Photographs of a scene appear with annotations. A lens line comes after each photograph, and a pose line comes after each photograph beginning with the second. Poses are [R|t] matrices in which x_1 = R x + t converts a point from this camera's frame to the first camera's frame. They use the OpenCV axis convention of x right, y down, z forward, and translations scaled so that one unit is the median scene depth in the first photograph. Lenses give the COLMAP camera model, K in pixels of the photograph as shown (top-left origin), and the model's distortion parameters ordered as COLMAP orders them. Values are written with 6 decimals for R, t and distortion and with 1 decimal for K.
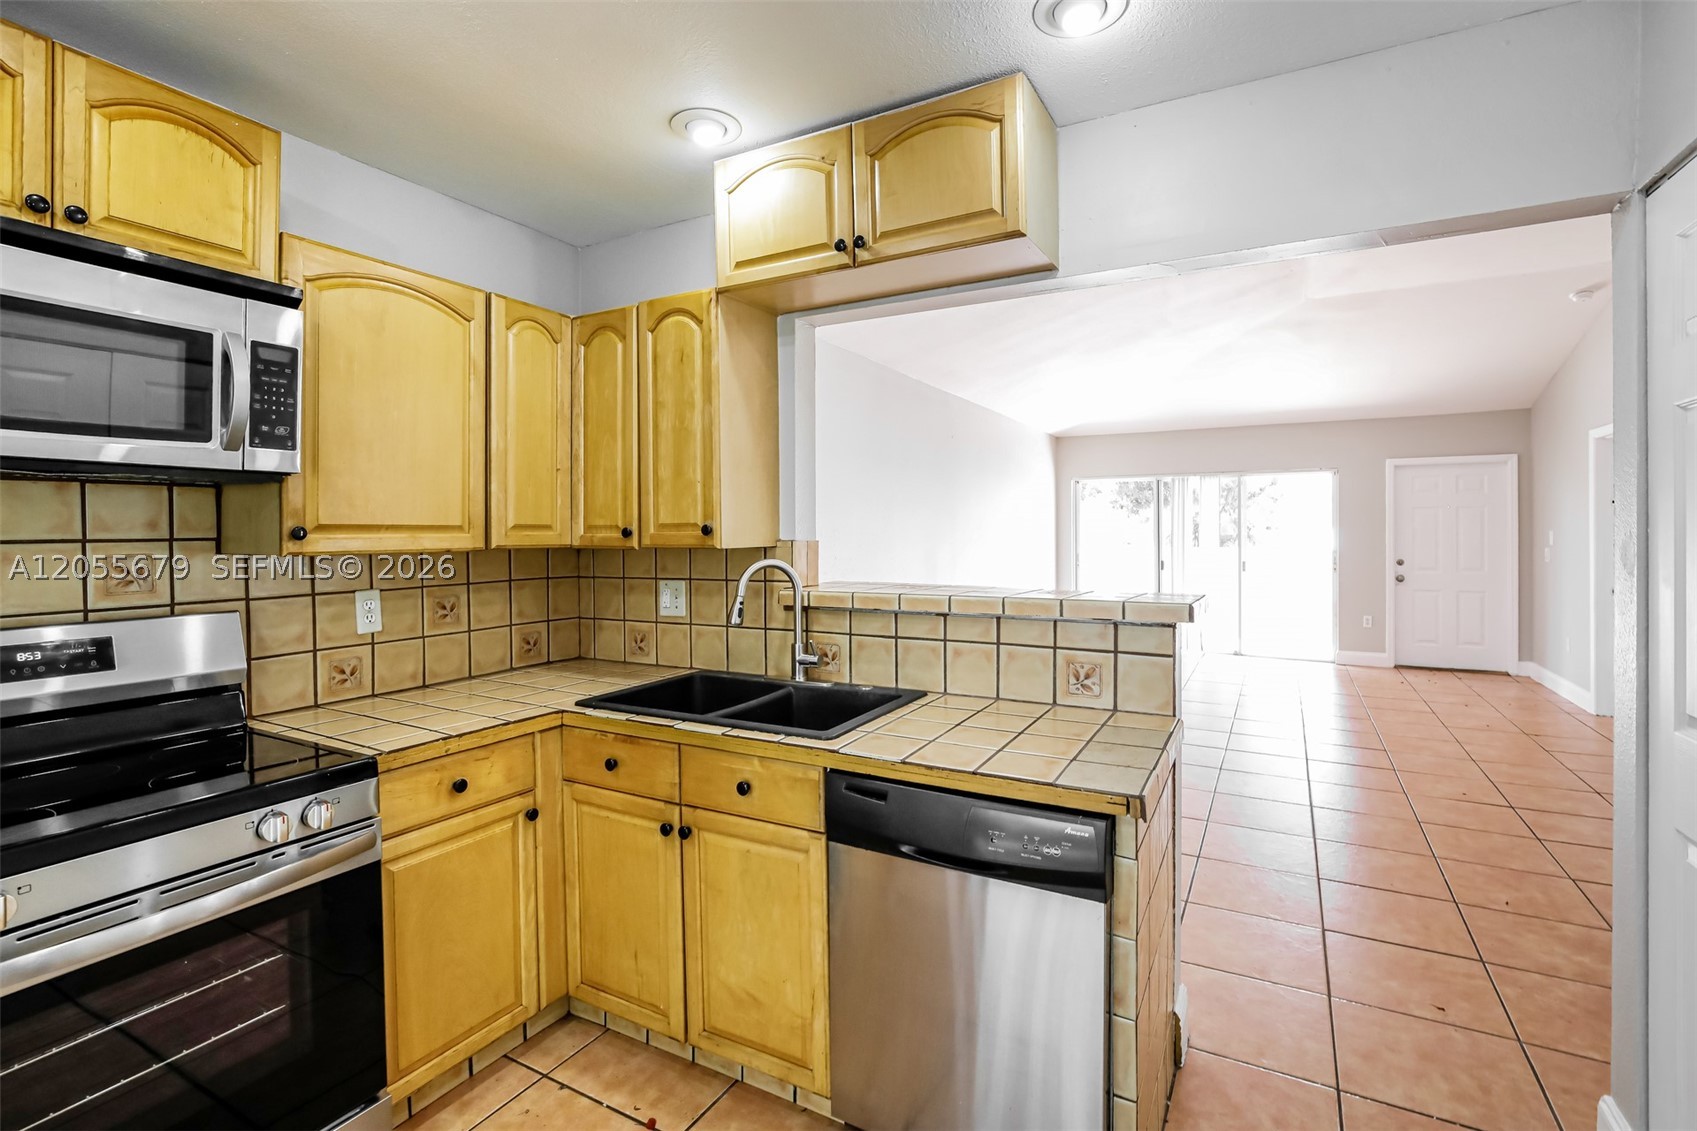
lens RADIAL K [[770.2, 0, 870.0], [0, 770.2, 536.8], [0, 0, 1]] dist [-0.011308, 0.000149]
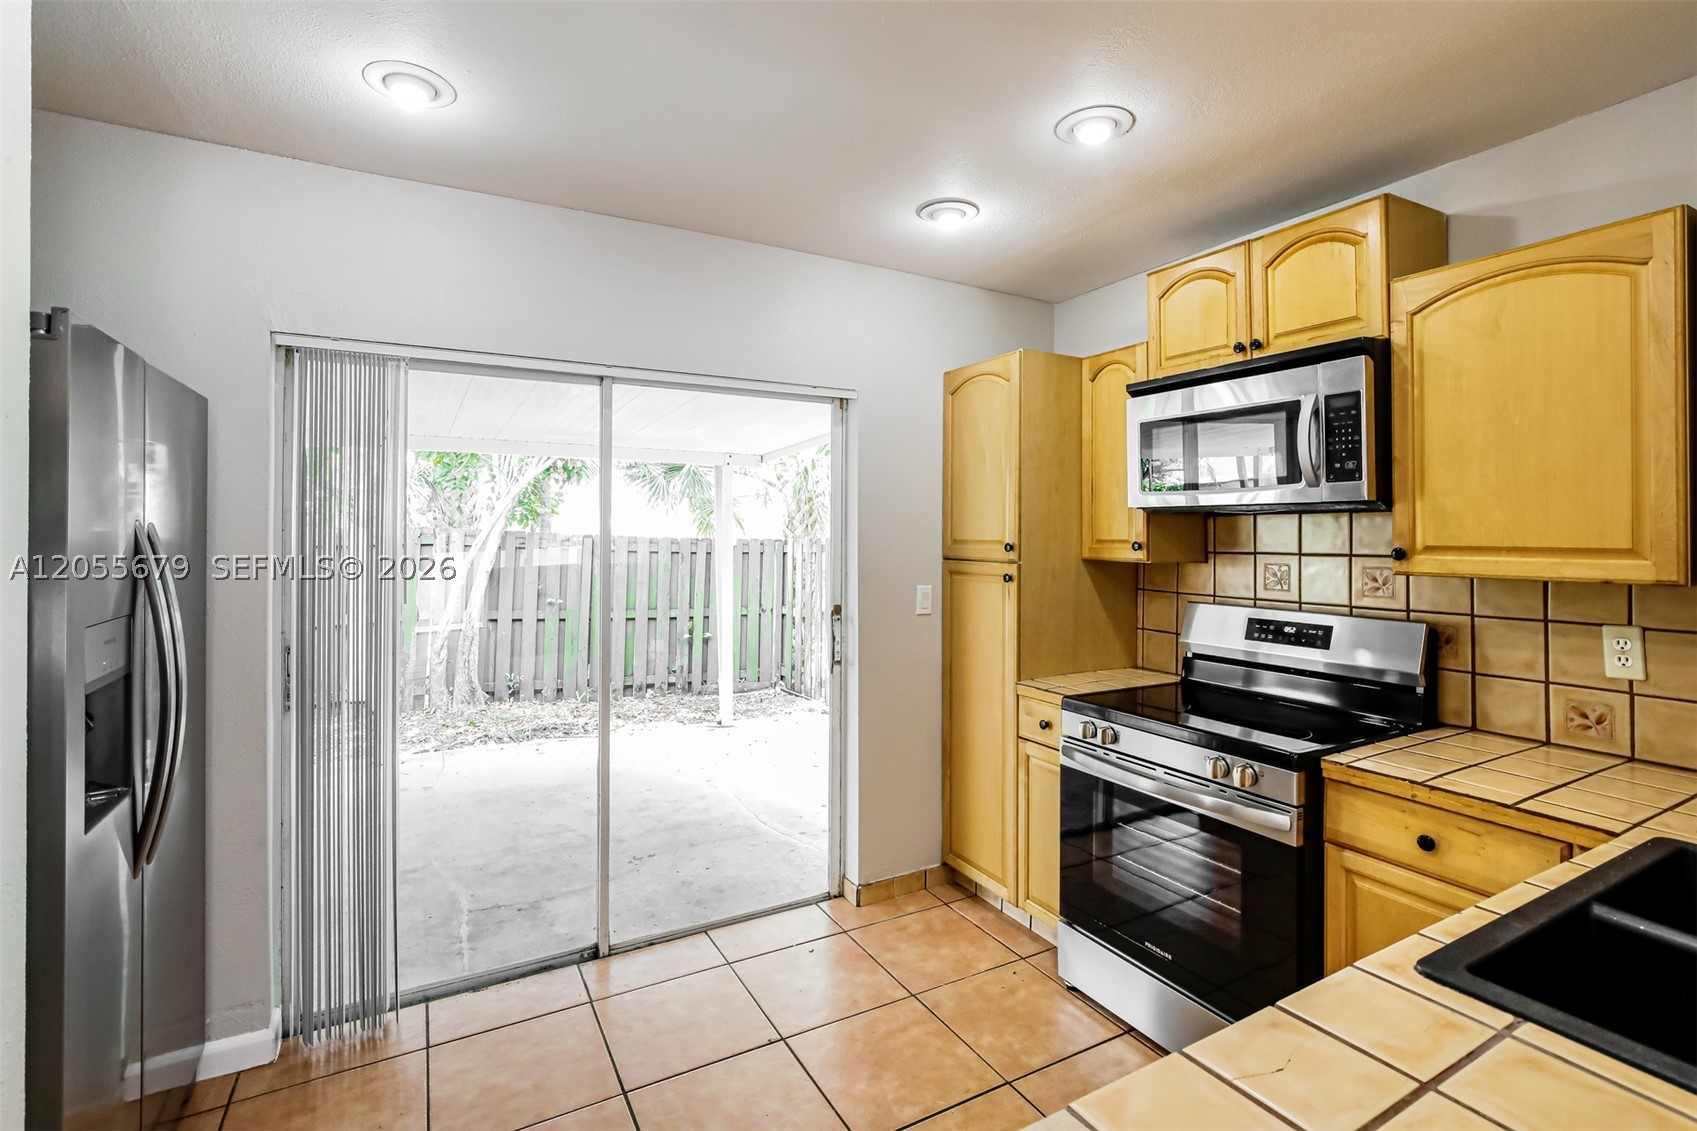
lens RADIAL K [[785.7, 0, 850.9], [0, 785.7, 528.4], [0, 0, 1]] dist [-0.018211, 0.000157]
pose [[-0.544758, -0.002686, -0.838589, 0.436310], [-0.006101, 0.999981, 0.000760, -0.026749], [0.838571, 0.005531, -0.544764, 0.696007]]
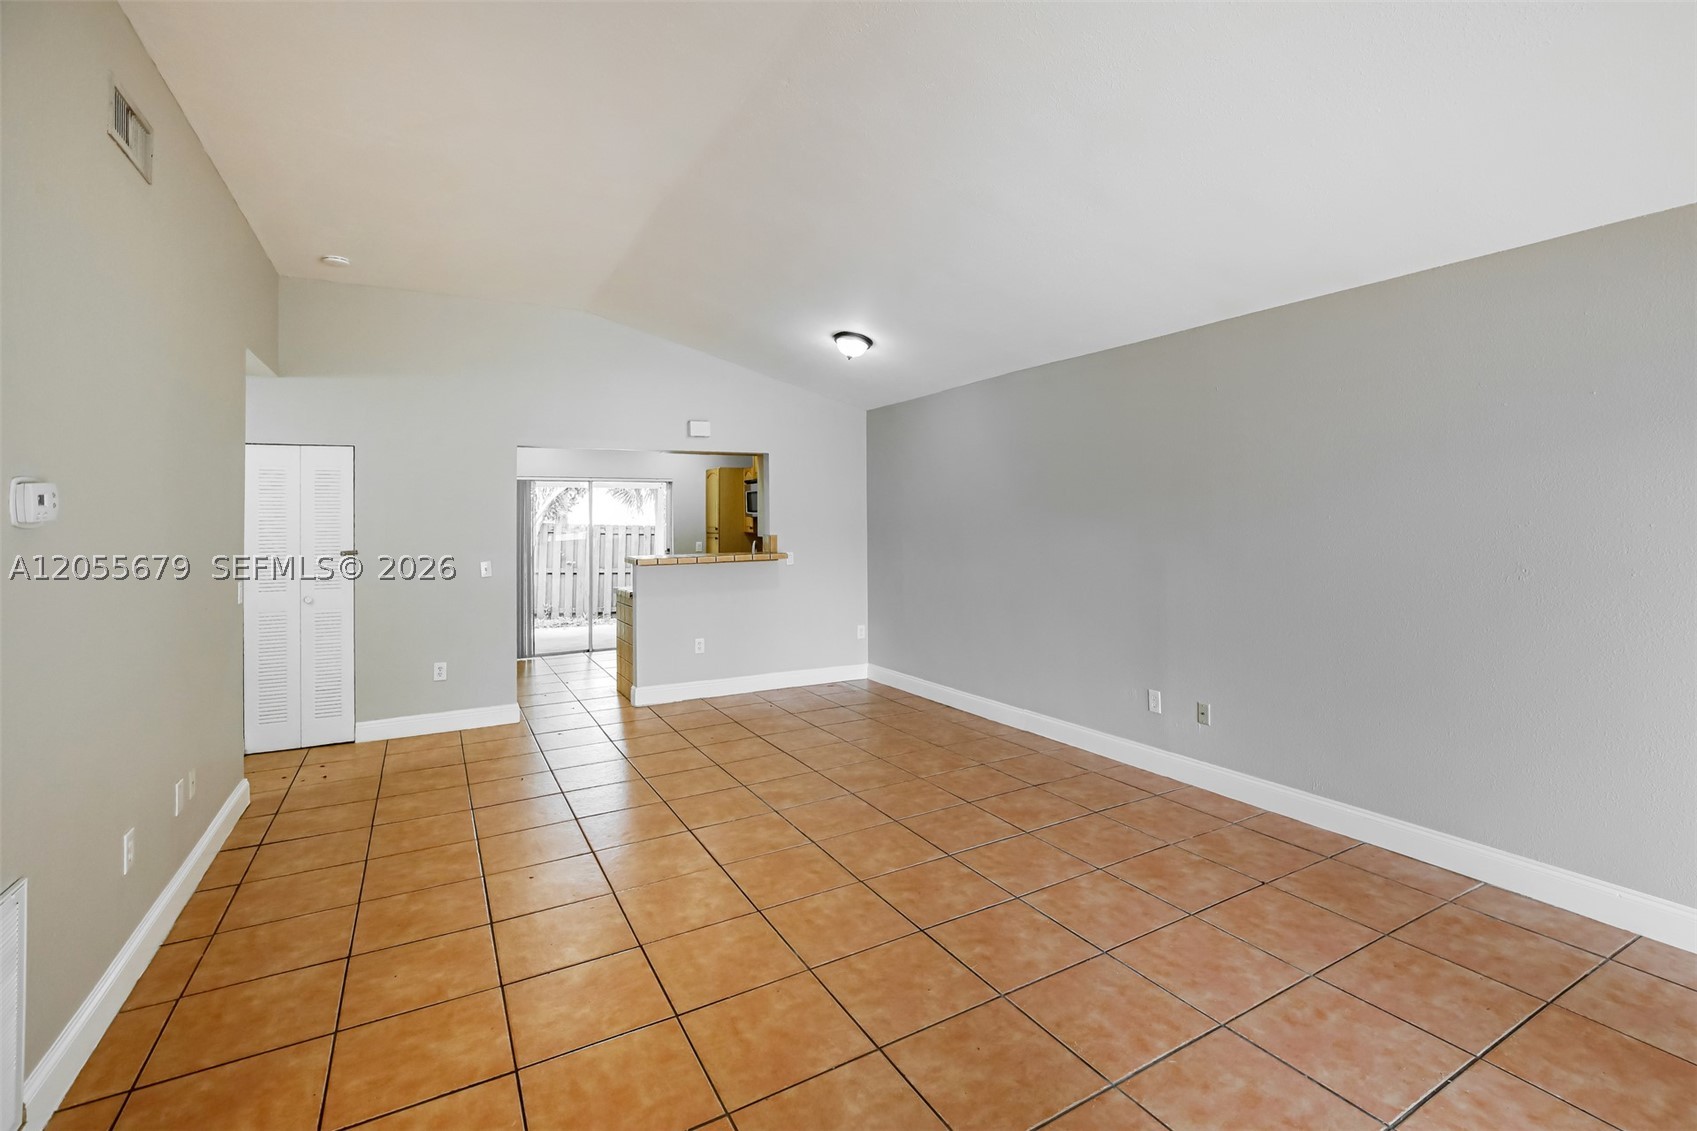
lens RADIAL K [[773.6, 0, 883.3], [0, 773.6, 513.6], [0, 0, 1]] dist [-0.001794, 0.000251]
pose [[-0.514986, 0.006527, -0.857173, 2.062528], [0.007612, 0.999966, 0.003041, -0.076799], [0.857165, -0.004958, -0.515019, 2.793226]]
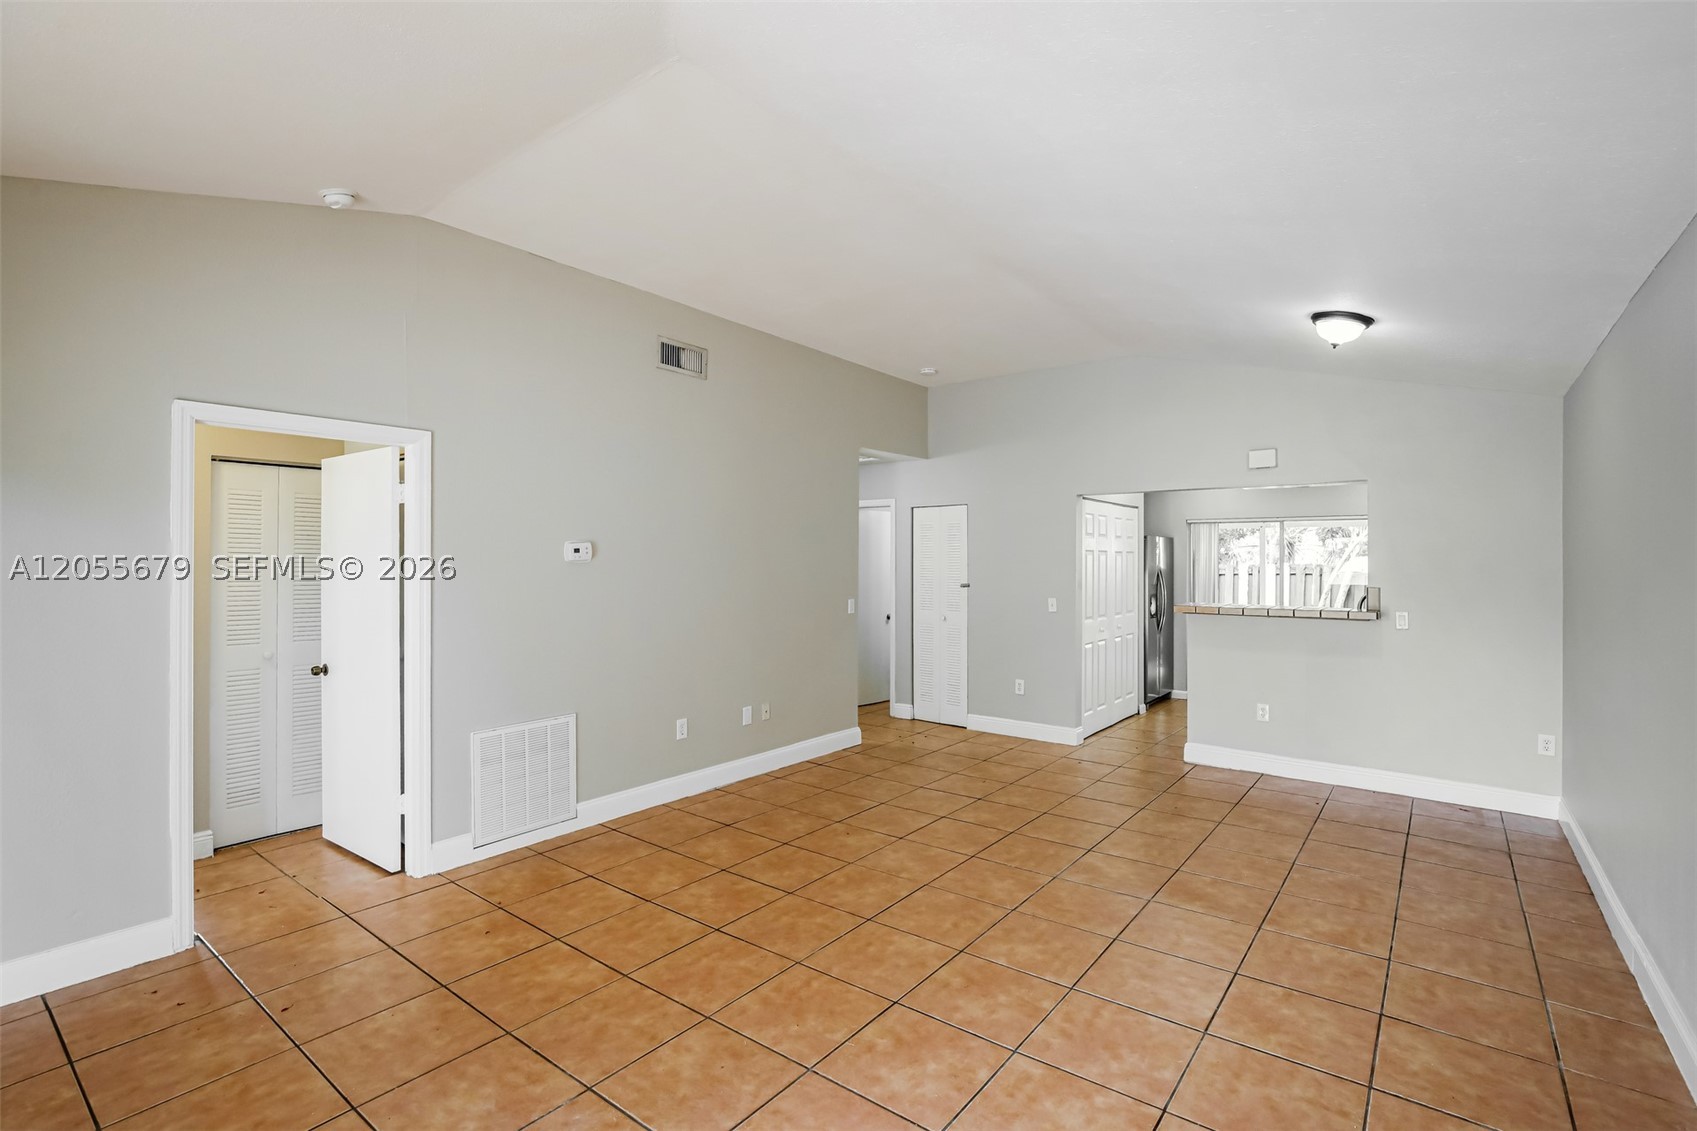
lens RADIAL K [[786.7, 0, 856.1], [0, 786.7, 558.1], [0, 0, 1]] dist [-0.019046, 0.000182]
pose [[-0.987309, 0.000000, 0.158813, 0.951210], [0.000345, 0.999998, 0.002143, -0.078243], [-0.158813, 0.002171, -0.987306, 3.327342]]
